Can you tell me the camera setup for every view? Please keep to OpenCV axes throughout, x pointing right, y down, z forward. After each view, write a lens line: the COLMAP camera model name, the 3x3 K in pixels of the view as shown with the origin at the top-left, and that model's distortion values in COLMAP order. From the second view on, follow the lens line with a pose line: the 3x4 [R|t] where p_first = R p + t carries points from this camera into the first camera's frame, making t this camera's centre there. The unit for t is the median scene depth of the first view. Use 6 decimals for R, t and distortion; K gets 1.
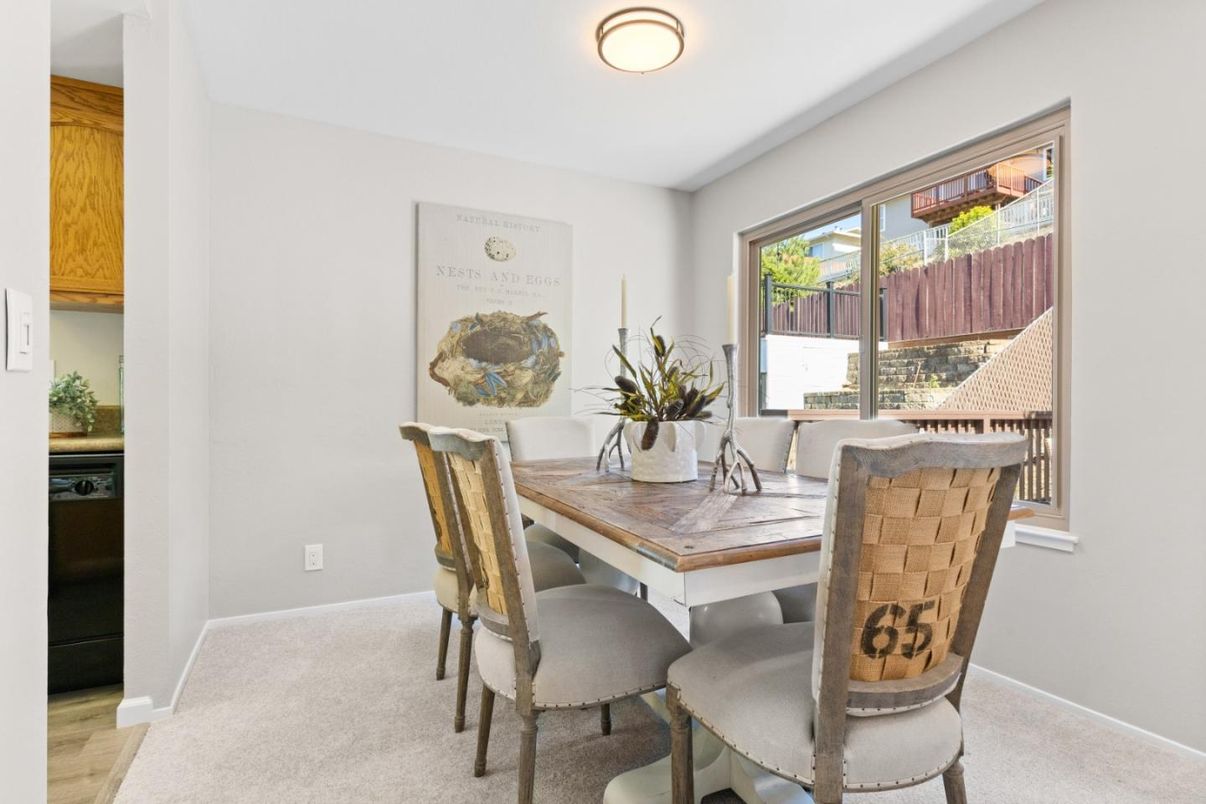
lens RADIAL K [[597.4, 0, 604.6], [0, 597.4, 410.1], [0, 0, 1]] dist [0.000887, 0.001735]
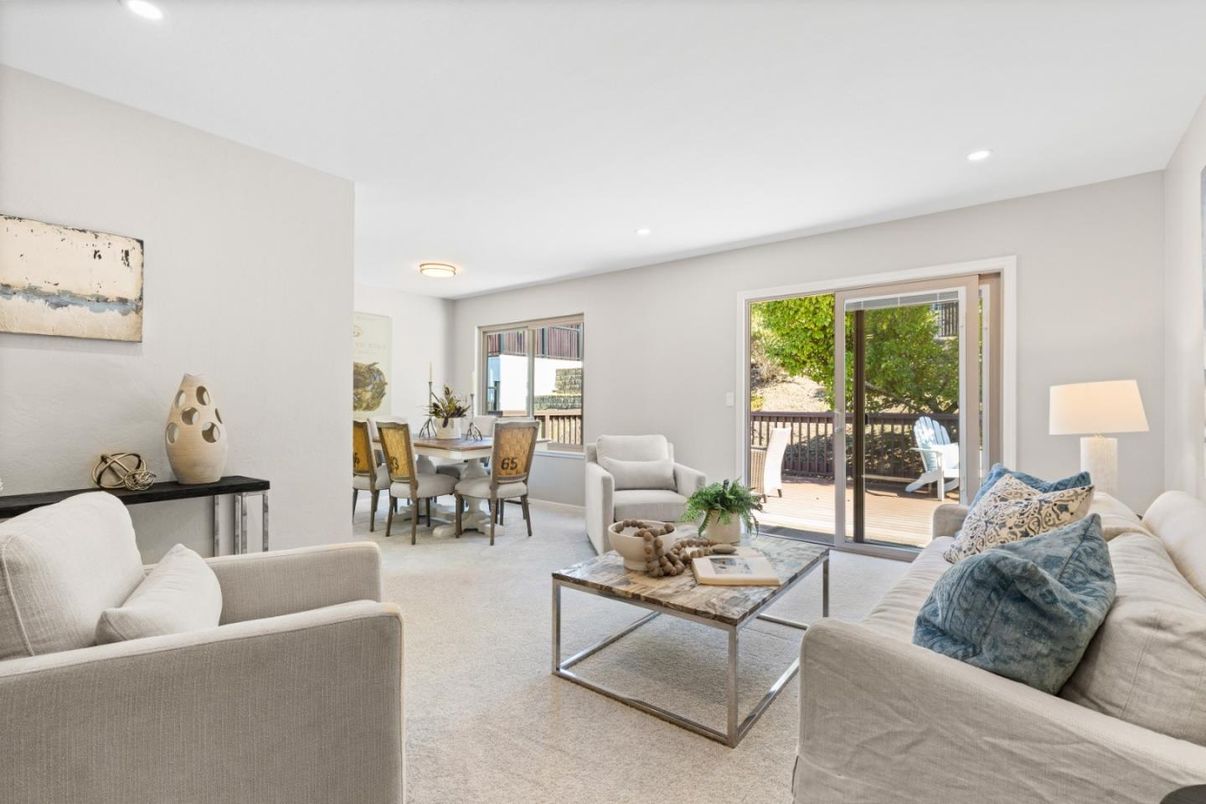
lens RADIAL K [[538.1, 0, 603.0], [0, 538.1, 402.0], [0, 0, 1]] dist [-0.000764, -0.000511]
pose [[0.905218, 0.000556, 0.424947, -0.255102], [0.001903, 0.999984, -0.005363, -0.032756], [-0.424944, 0.005663, 0.905202, -1.271671]]
